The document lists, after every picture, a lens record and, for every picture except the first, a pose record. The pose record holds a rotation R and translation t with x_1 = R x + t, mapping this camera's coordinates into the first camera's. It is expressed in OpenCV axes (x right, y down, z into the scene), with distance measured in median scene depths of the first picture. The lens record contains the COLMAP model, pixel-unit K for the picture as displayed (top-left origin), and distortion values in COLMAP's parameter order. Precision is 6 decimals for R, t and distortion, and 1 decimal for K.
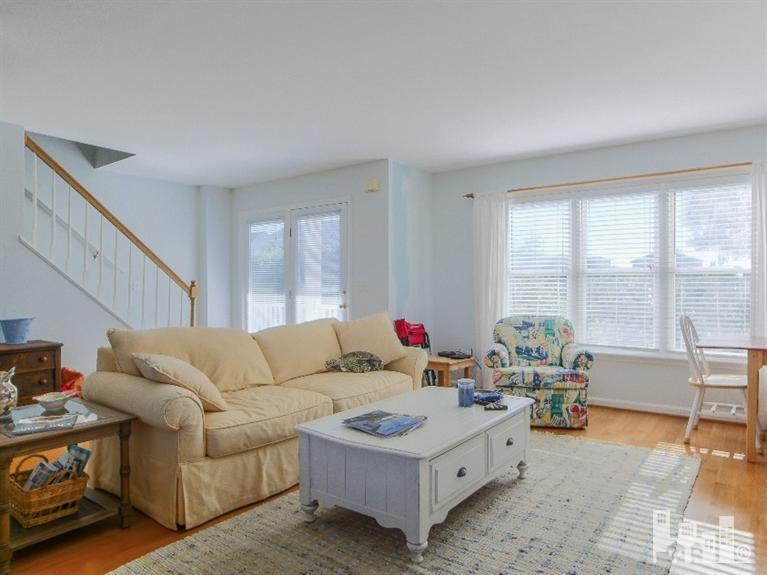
lens RADIAL K [[487.4, 0, 385.6], [0, 487.4, 291.3], [0, 0, 1]] dist [-0.065265, 0.056274]
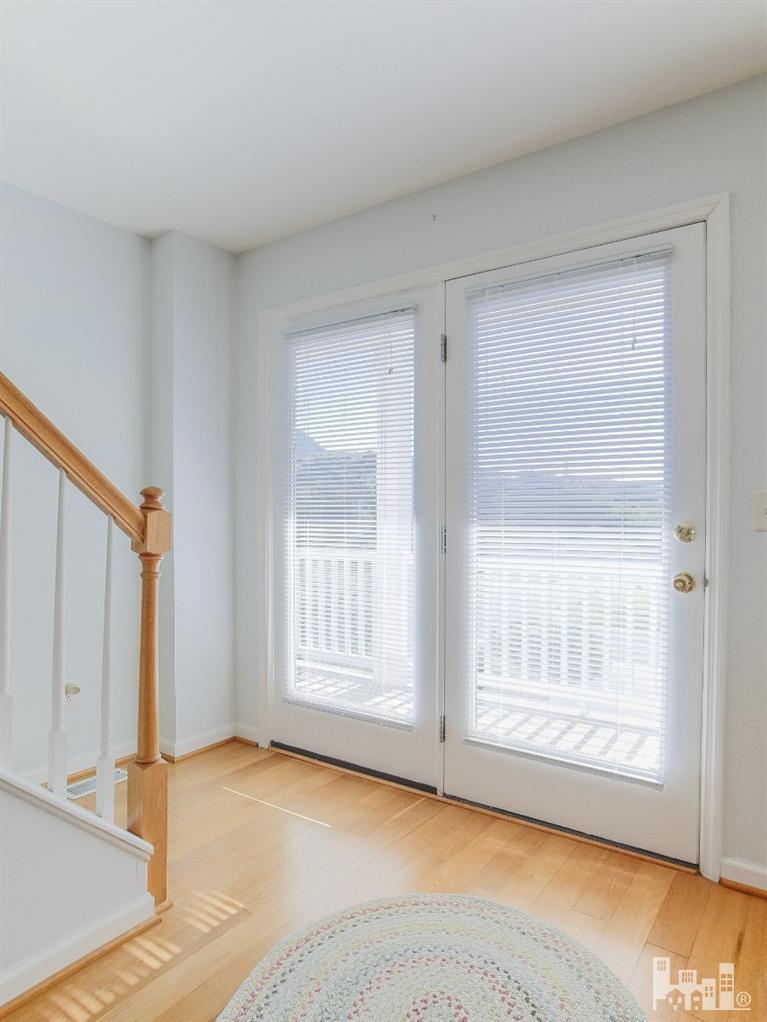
lens RADIAL K [[663.5, 0, 386.0], [0, 663.5, 530.9], [0, 0, 1]] dist [-0.040509, 0.000679]
pose [[0.999728, 0.004123, 0.022934, -0.270349], [-0.004082, 0.999990, -0.001841, 0.001710], [-0.022942, 0.001747, 0.999735, 0.619347]]
